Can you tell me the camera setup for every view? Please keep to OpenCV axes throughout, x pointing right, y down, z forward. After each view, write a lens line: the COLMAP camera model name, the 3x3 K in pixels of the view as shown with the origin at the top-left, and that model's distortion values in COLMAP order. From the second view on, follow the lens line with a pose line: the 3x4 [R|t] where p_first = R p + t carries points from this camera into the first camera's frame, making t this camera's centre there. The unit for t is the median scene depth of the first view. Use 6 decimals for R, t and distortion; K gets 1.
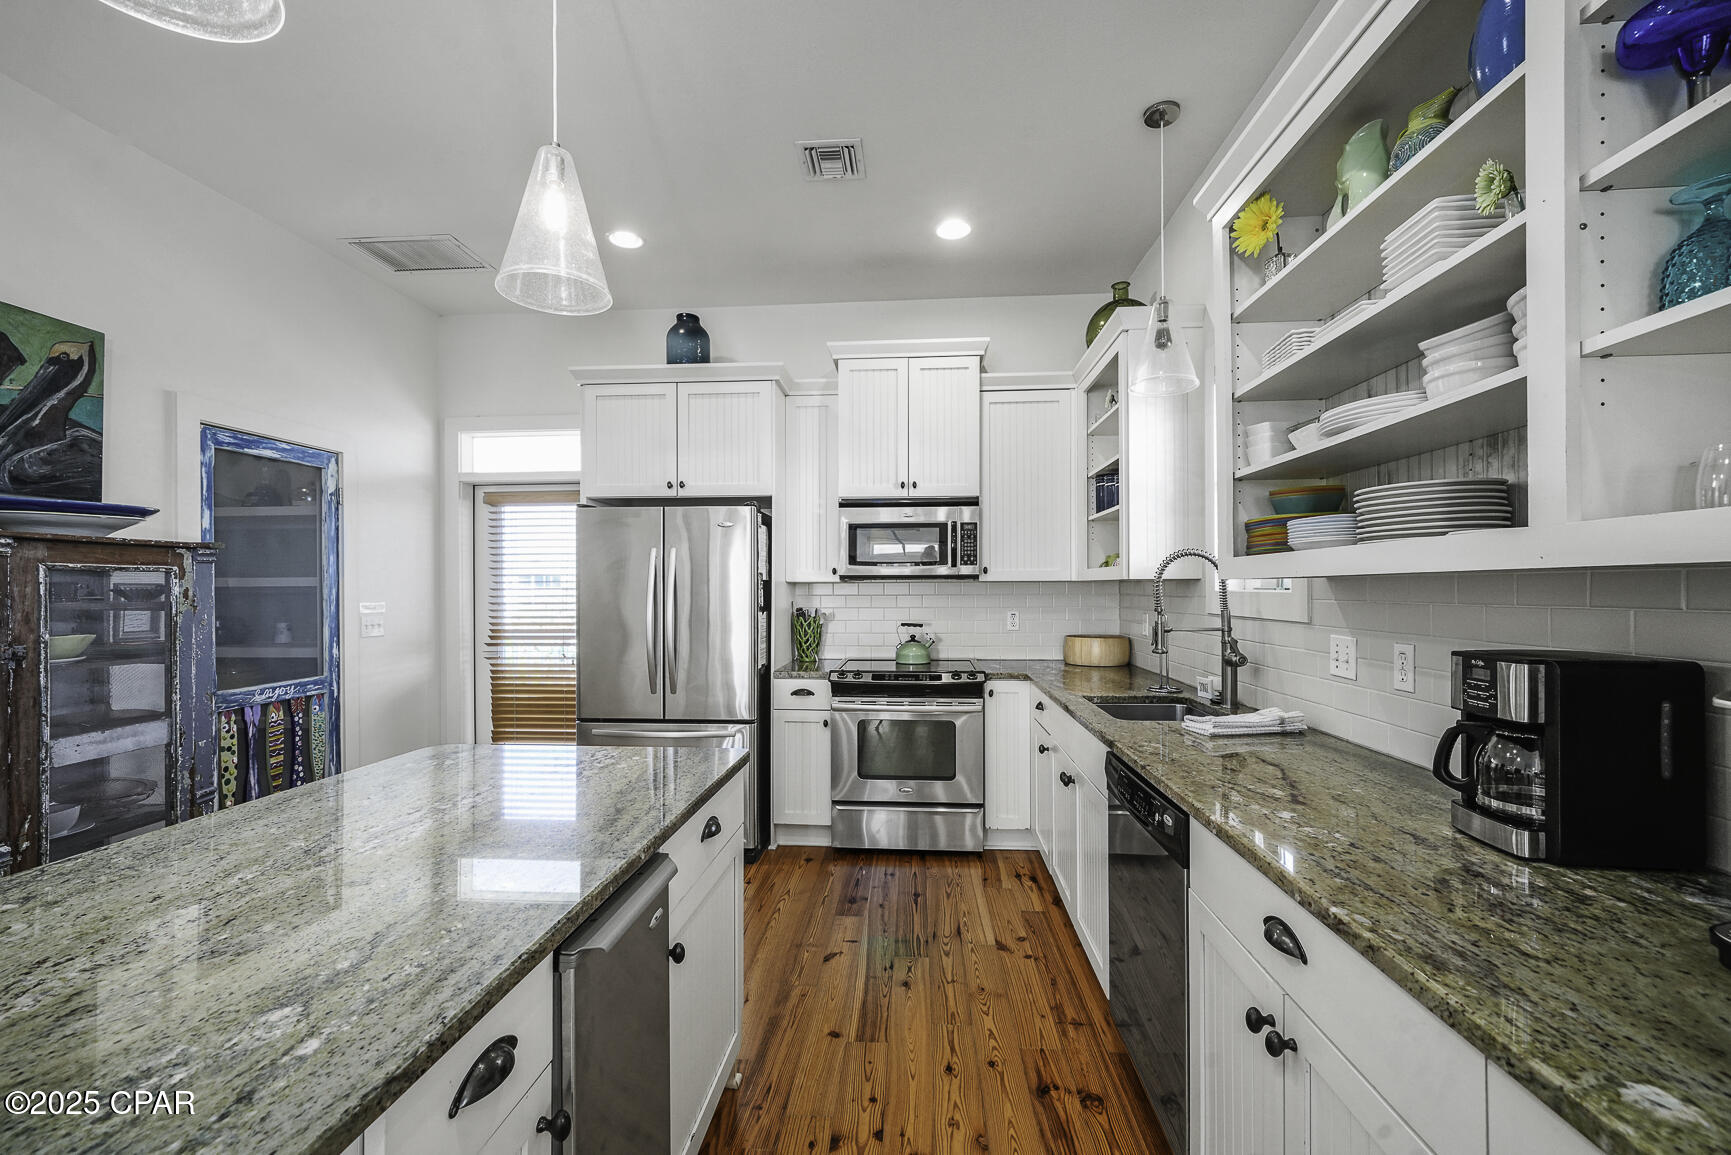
lens RADIAL K [[709.9, 0, 864.0], [0, 709.9, 590.4], [0, 0, 1]] dist [-0.006325, 0.002481]
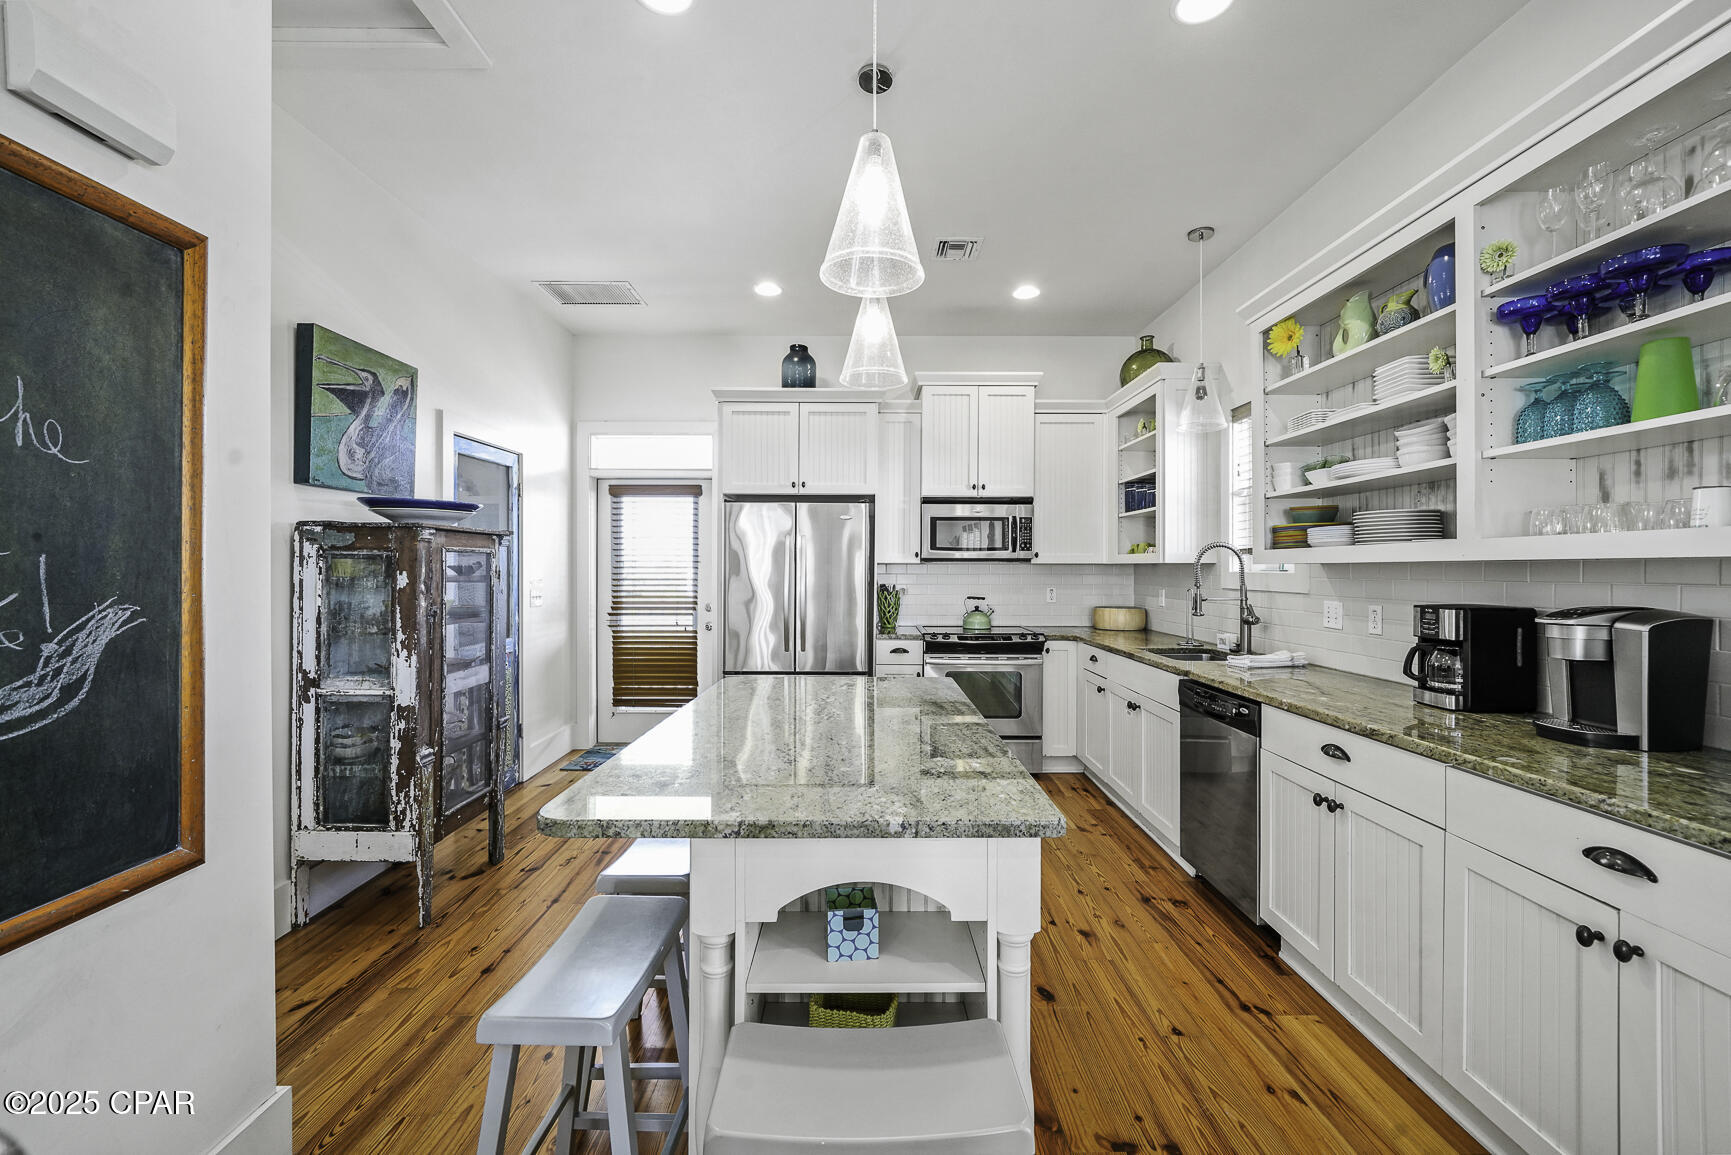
lens RADIAL K [[709.9, 0, 852.9], [0, 709.9, 569.1], [0, 0, 1]] dist [-0.006325, 0.002481]
pose [[0.997432, 0.006223, 0.071347, -0.366667], [-0.006074, 0.999979, -0.002315, 0.002906], [-0.071360, 0.001875, 0.997449, -0.354780]]
